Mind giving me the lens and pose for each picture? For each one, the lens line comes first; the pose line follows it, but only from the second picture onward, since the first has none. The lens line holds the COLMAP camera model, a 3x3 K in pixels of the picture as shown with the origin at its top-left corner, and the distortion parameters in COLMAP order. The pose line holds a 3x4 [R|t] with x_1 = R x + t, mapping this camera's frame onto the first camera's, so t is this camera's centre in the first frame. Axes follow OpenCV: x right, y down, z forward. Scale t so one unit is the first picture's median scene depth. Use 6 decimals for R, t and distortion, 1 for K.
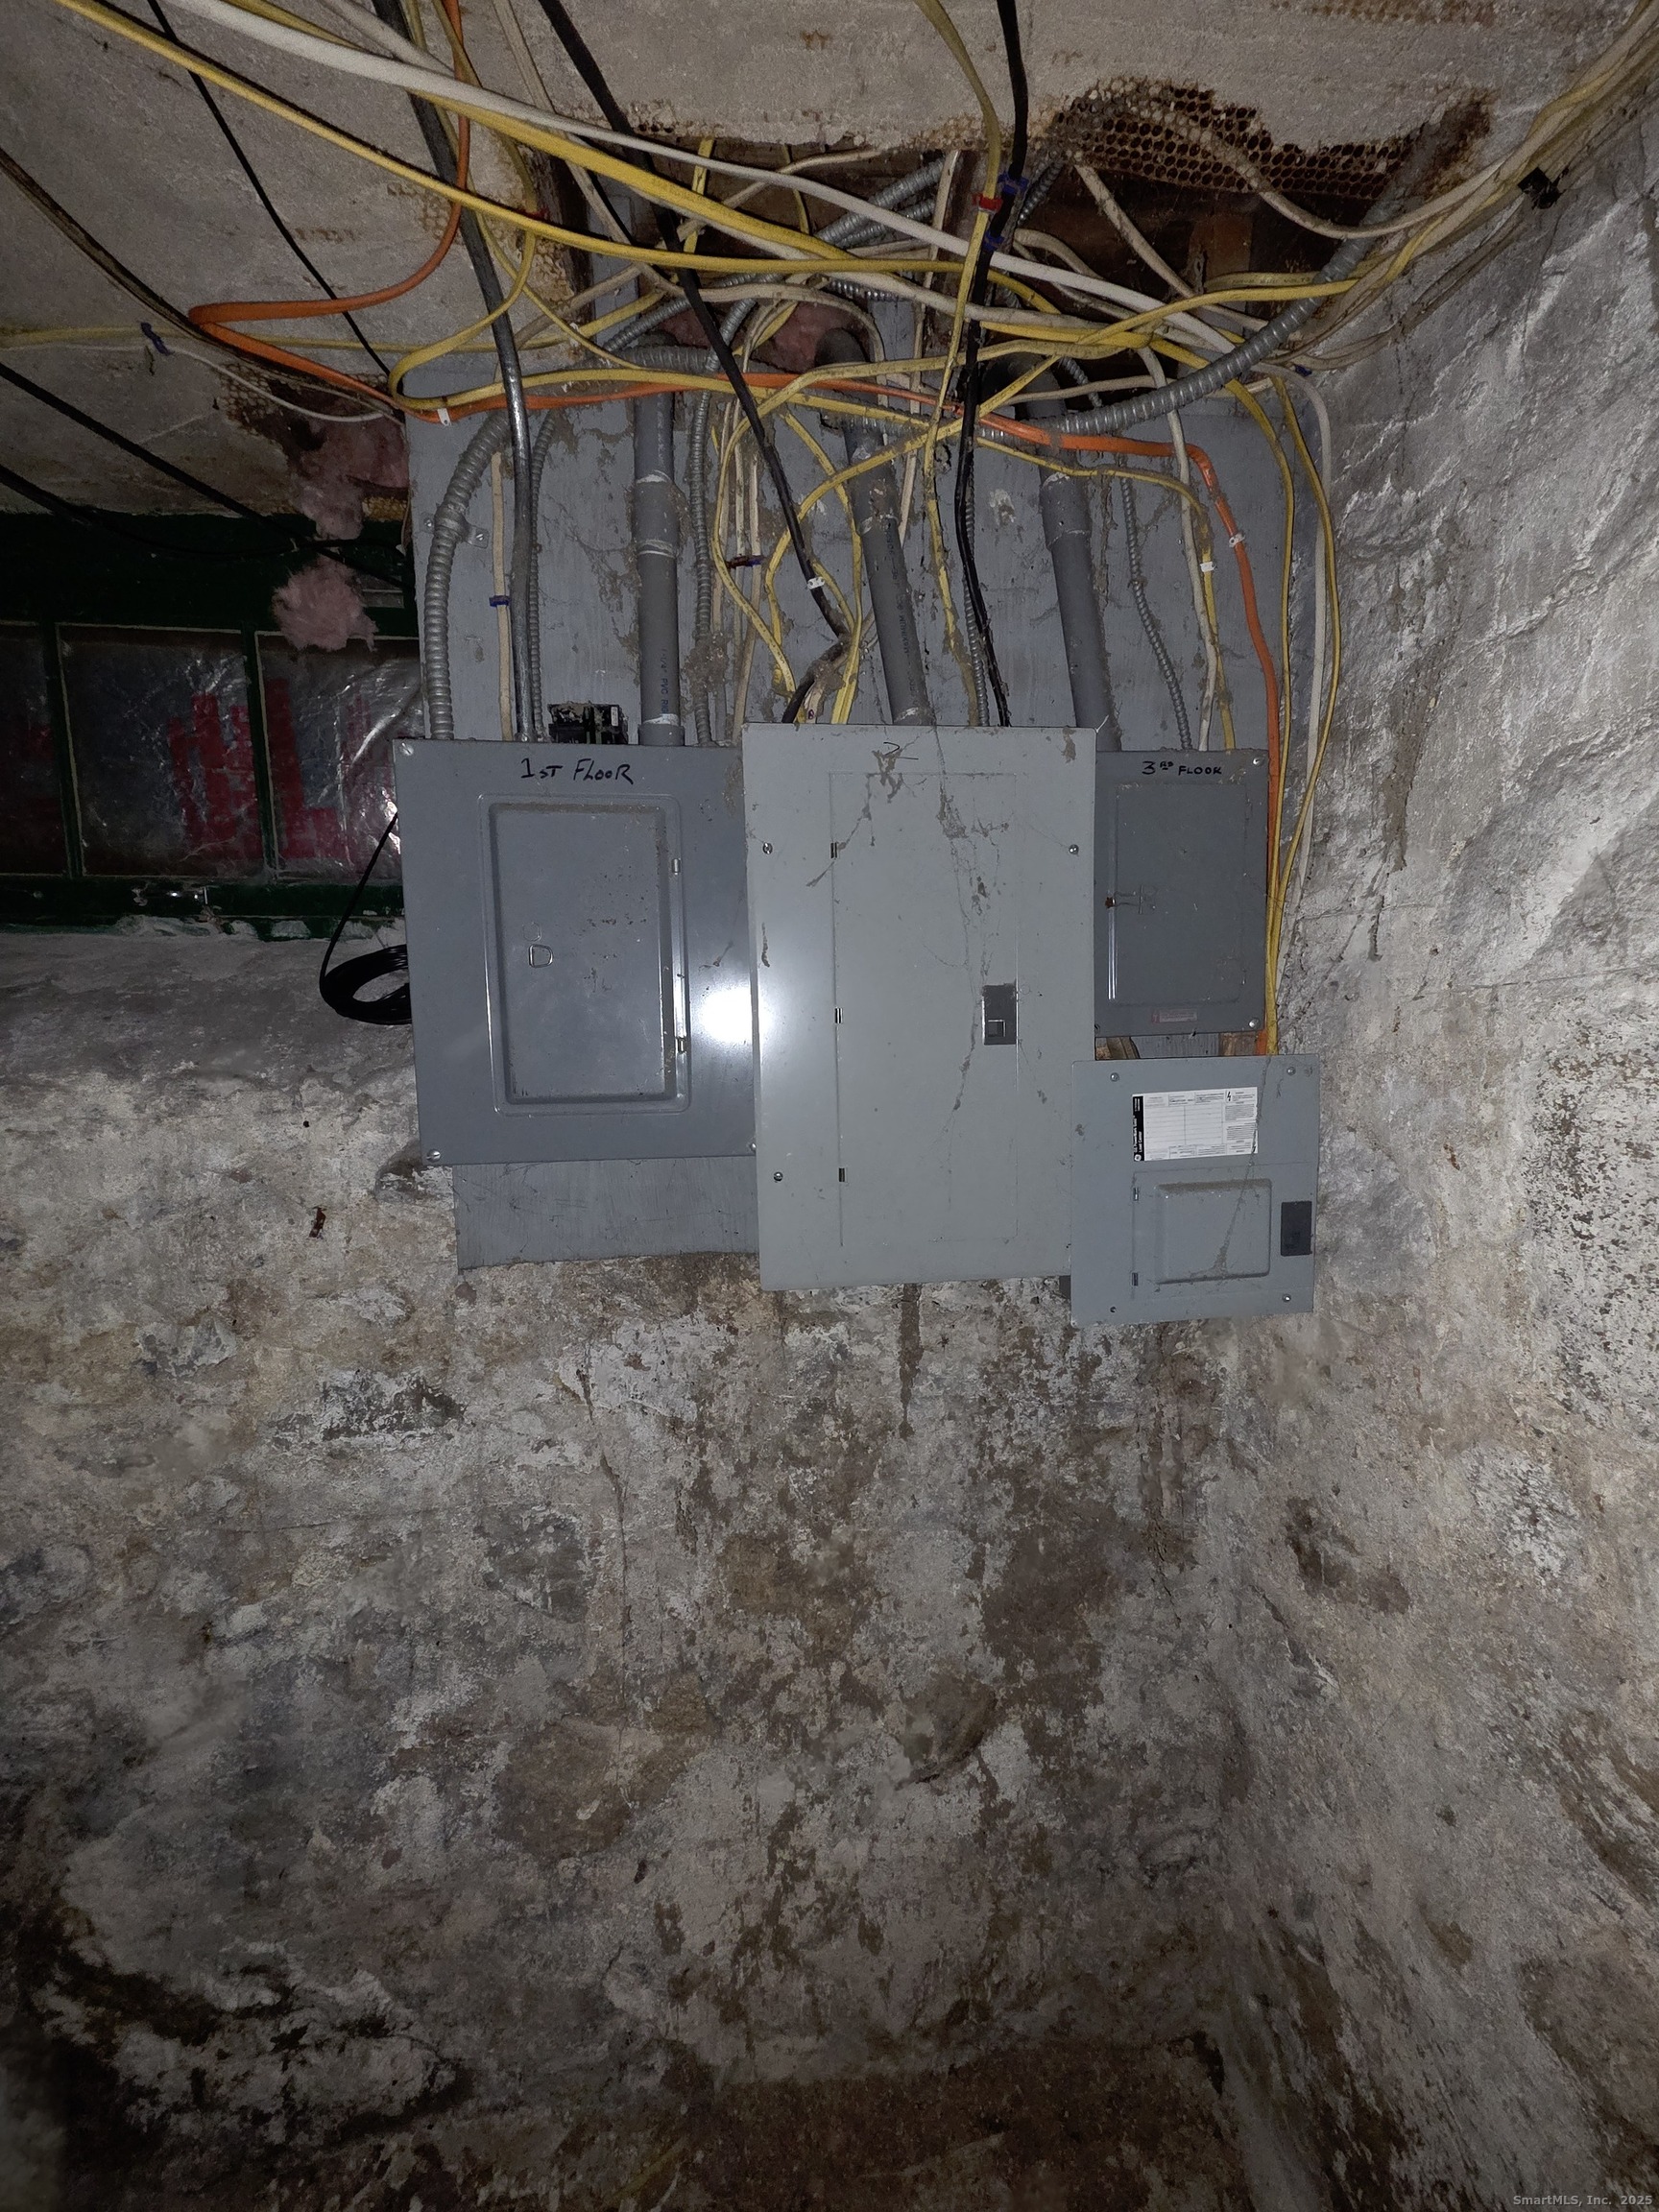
lens RADIAL K [[889.0, 0, 829.5], [0, 889.0, 1106.0], [0, 0, 1]] dist [-0.000197, 0.000254]
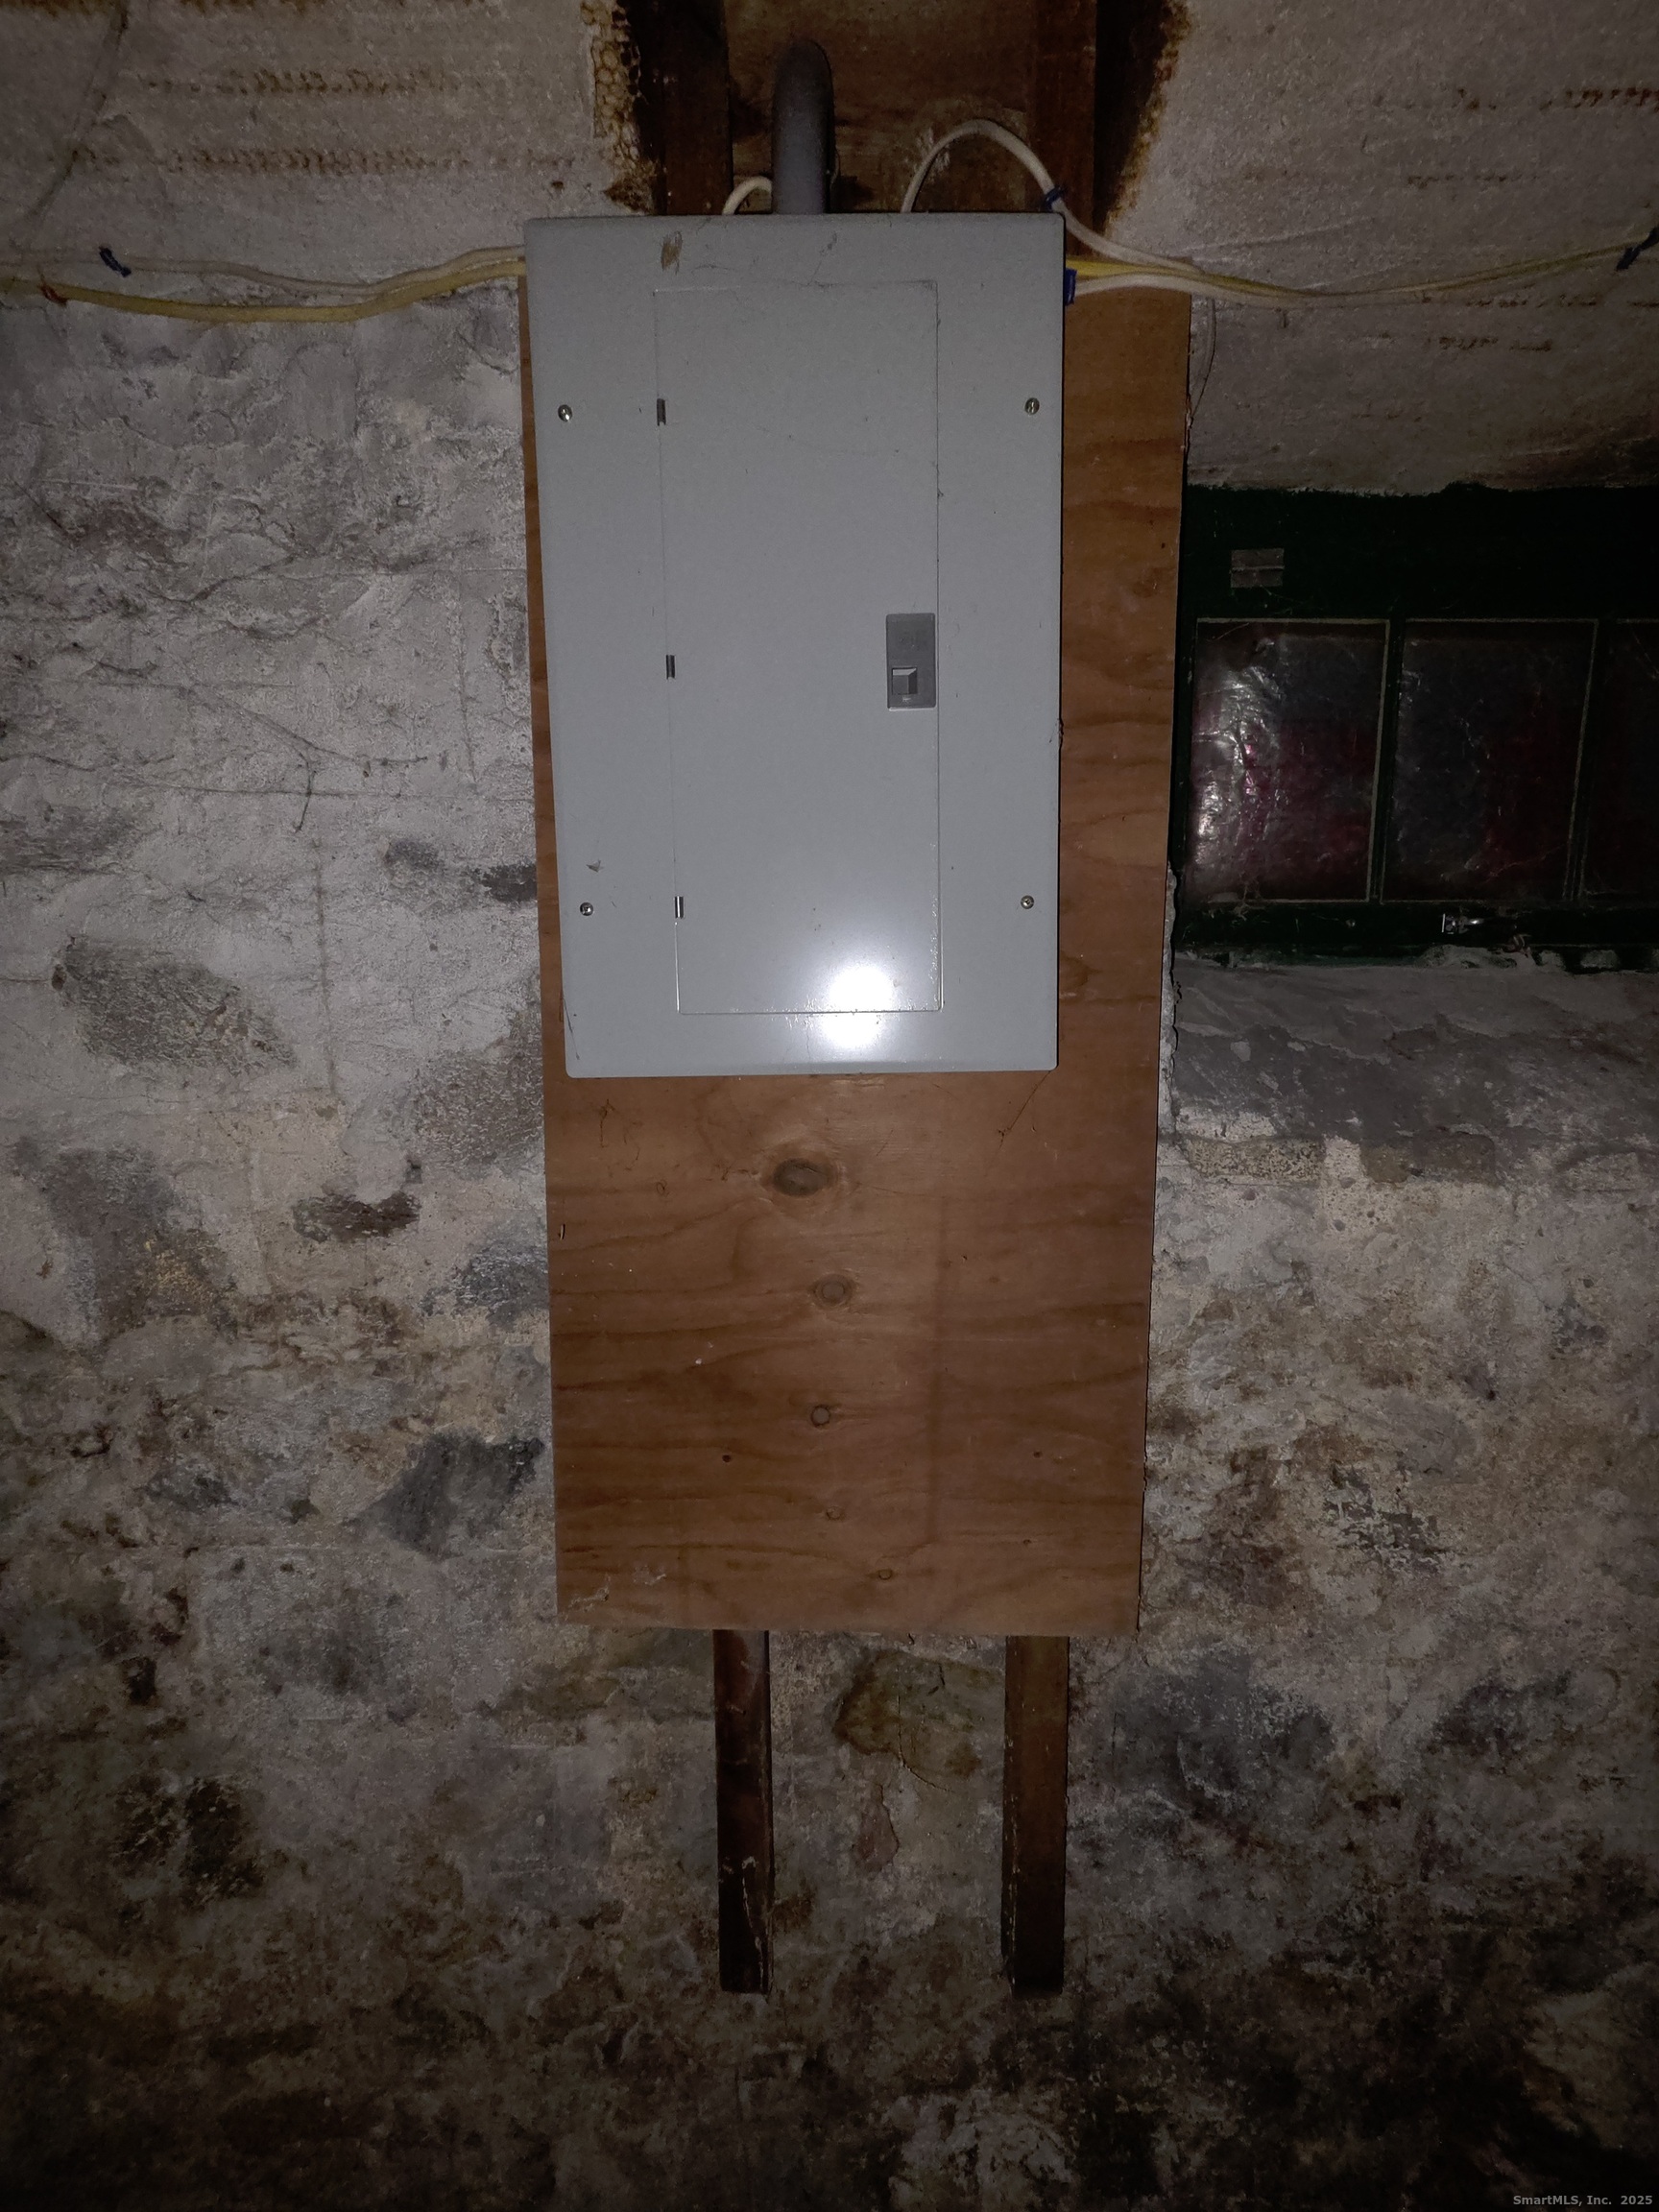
lens RADIAL K [[889.0, 0, 829.5], [0, 889.0, 1106.0], [0, 0, 1]] dist [-0.000197, 0.000254]
pose [[0.994549, 0.014366, -0.103274, -1.486389], [-0.013188, 0.999840, 0.012081, -0.062859], [0.103431, -0.010654, 0.994580, 0.048871]]
